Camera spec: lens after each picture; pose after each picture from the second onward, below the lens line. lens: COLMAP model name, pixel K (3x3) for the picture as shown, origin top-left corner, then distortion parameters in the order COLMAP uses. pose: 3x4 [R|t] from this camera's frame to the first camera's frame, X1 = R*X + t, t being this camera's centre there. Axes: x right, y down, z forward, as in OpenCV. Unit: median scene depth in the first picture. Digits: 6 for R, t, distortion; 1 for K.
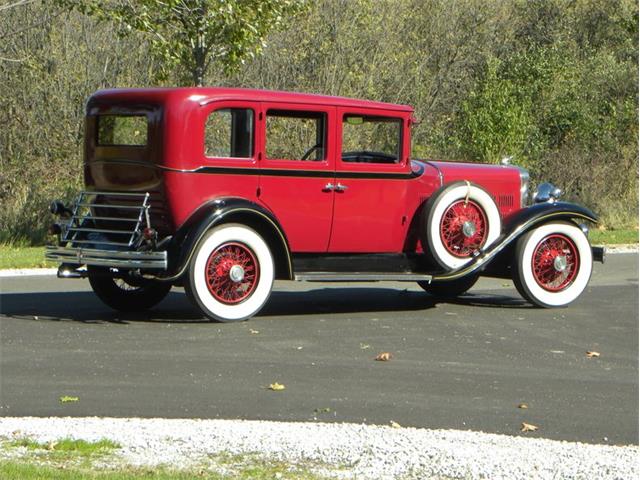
lens RADIAL K [[2592.2, 0, 320.0], [0, 2592.2, 240.0], [0, 0, 1]] dist [1.857672, 0.494079]
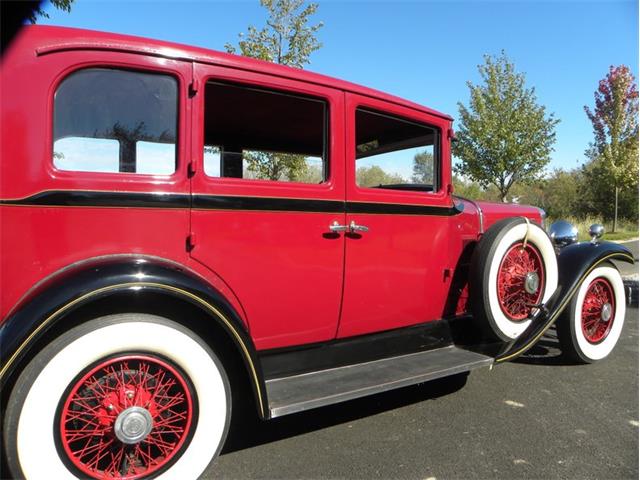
lens RADIAL K [[486.1, 0, 320.0], [0, 486.1, 240.0], [0, 0, 1]] dist [-0.136356, 0.065561]
pose [[0.998692, -0.028830, -0.042229, 0.004534], [0.028466, 0.999552, -0.009202, -0.017227], [0.042475, 0.007988, 0.999066, 0.898404]]
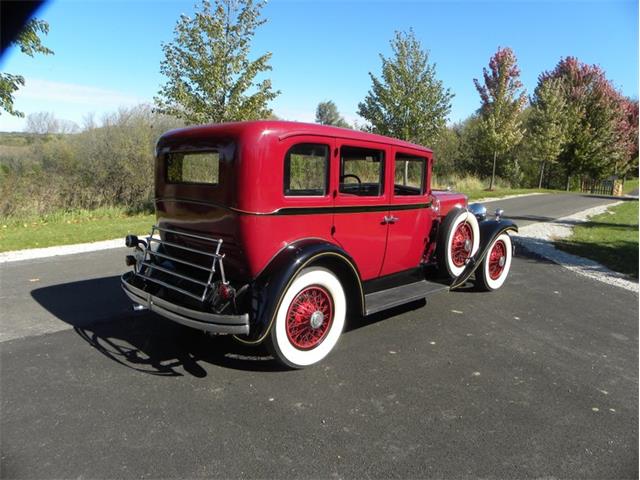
lens RADIAL K [[486.1, 0, 320.0], [0, 486.1, 240.0], [0, 0, 1]] dist [-0.136356, 0.065561]
pose [[0.981727, -0.022910, 0.188910, -0.062156], [0.001463, 0.993605, 0.112898, -0.035131], [-0.190289, -0.110559, 0.975483, 0.810931]]
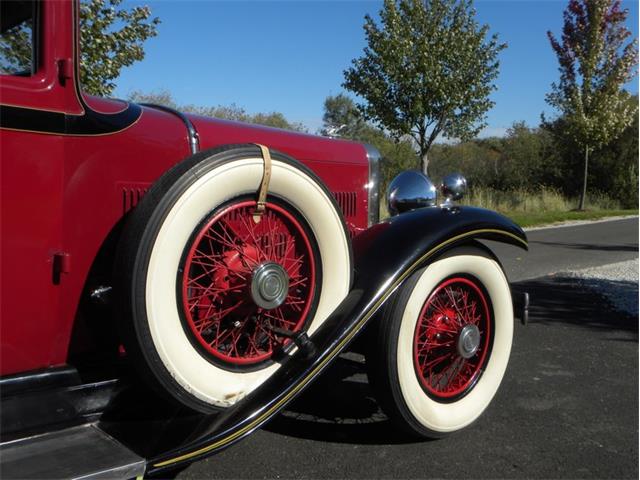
lens RADIAL K [[674.5, 0, 320.0], [0, 674.5, 240.0], [0, 0, 1]] dist [-0.032834, 0.020656]
pose [[0.990764, -0.018302, 0.134358, 0.053943], [0.014645, 0.999496, 0.028157, -0.012971], [-0.134806, -0.025930, 0.990533, 0.947387]]
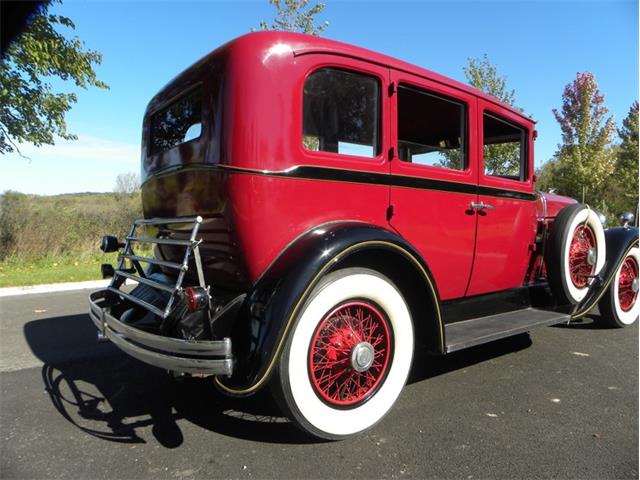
lens RADIAL K [[486.1, 0, 320.0], [0, 486.1, 240.0], [0, 0, 1]] dist [-0.136356, 0.065561]
pose [[0.999018, -0.019241, 0.039912, -0.043940], [0.019190, 0.999814, 0.001648, -0.012482], [-0.039937, -0.000881, 0.999202, 0.875037]]
